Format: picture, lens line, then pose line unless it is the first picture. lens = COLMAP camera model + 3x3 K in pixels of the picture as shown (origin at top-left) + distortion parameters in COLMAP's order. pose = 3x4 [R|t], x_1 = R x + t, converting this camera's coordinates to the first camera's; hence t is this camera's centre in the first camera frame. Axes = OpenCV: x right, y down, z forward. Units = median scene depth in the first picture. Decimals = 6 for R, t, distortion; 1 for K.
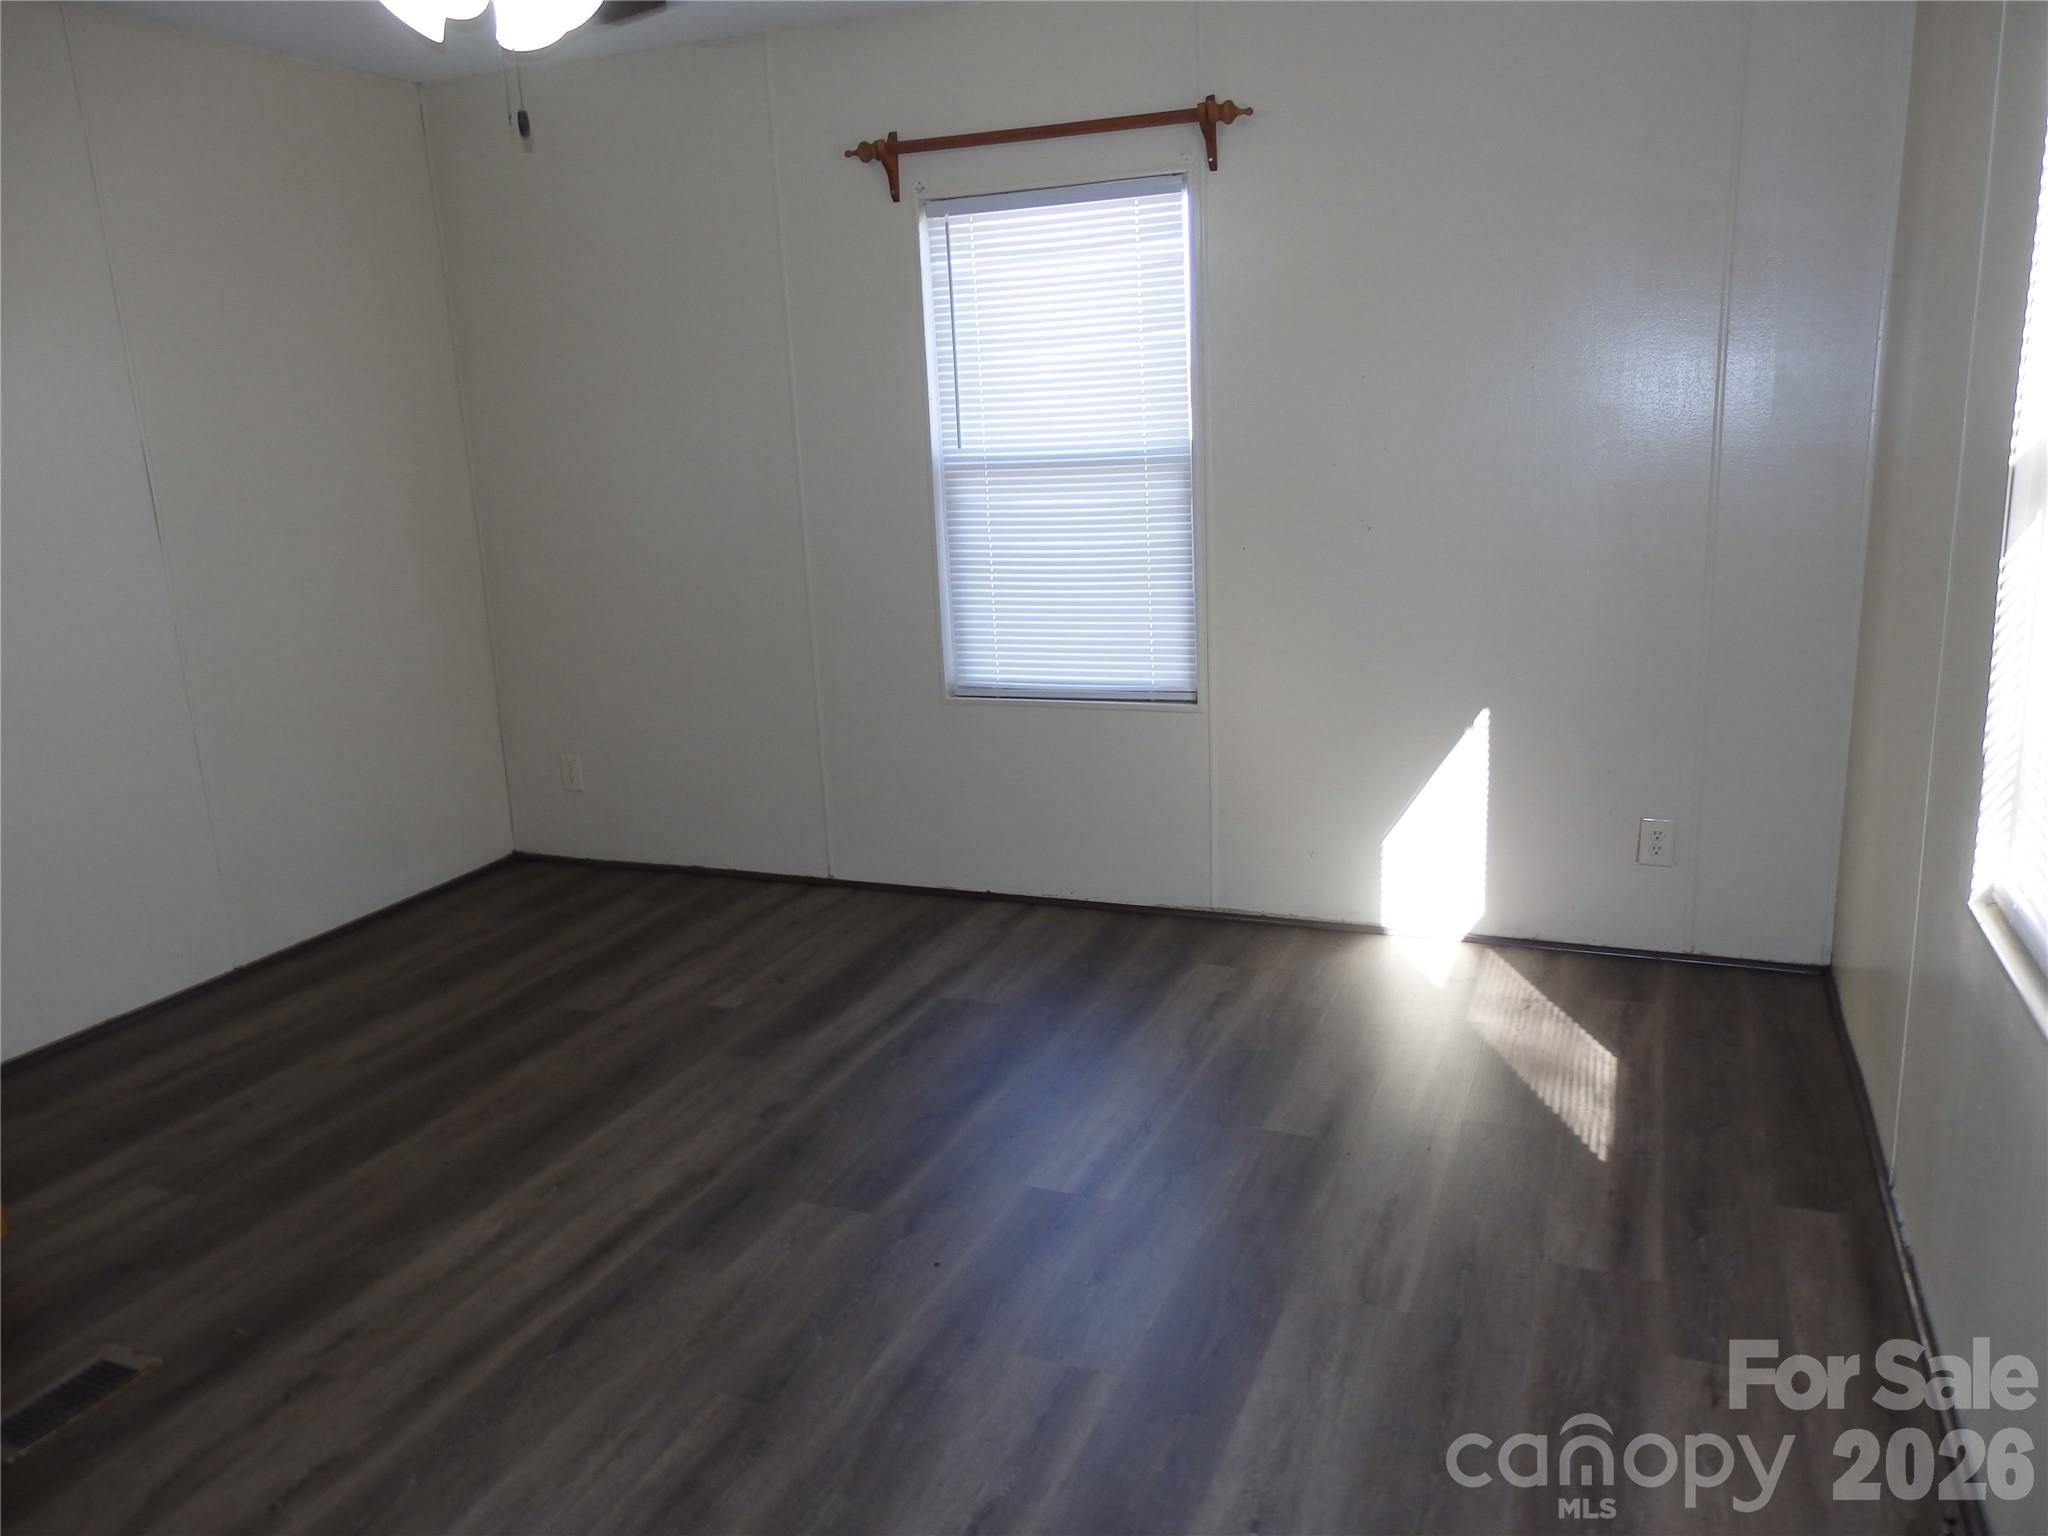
lens RADIAL K [[1521.0, 0, 1030.7], [0, 1521.0, 779.0], [0, 0, 1]] dist [0.009119, 0.007394]
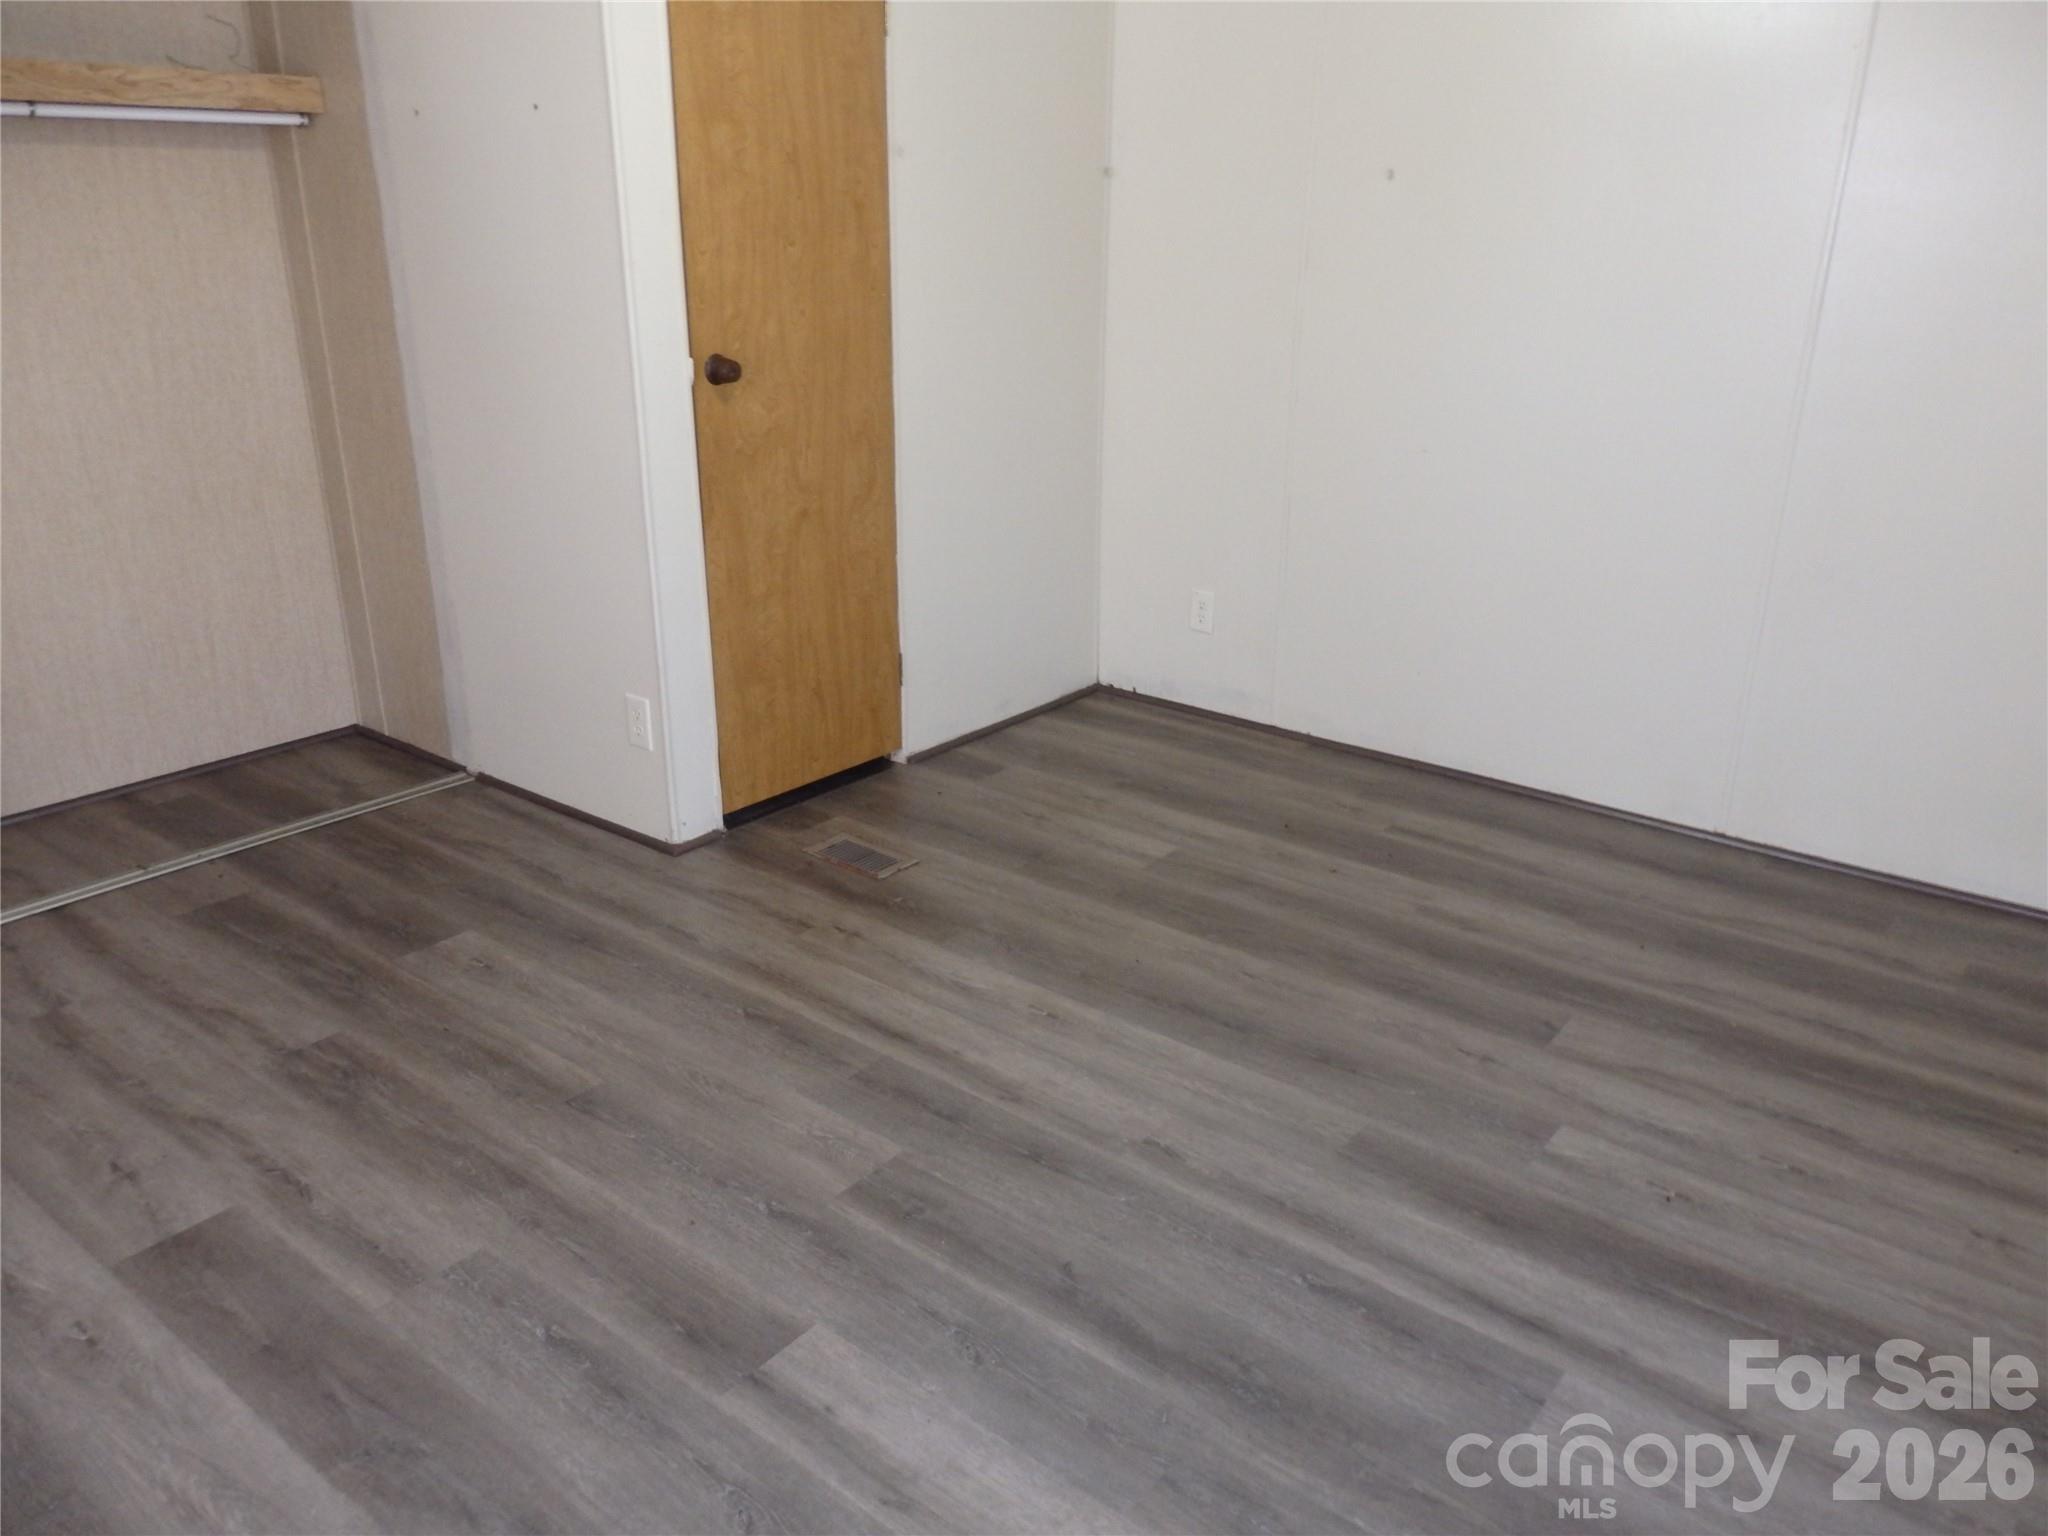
lens RADIAL K [[1521.0, 0, 1030.7], [0, 1521.0, 779.0], [0, 0, 1]] dist [0.009119, 0.007394]
pose [[-0.282995, 0.387638, -0.877297, 0.458063], [-0.215974, 0.865442, 0.452068, -0.282333], [0.934489, 0.317407, -0.161196, 1.029630]]
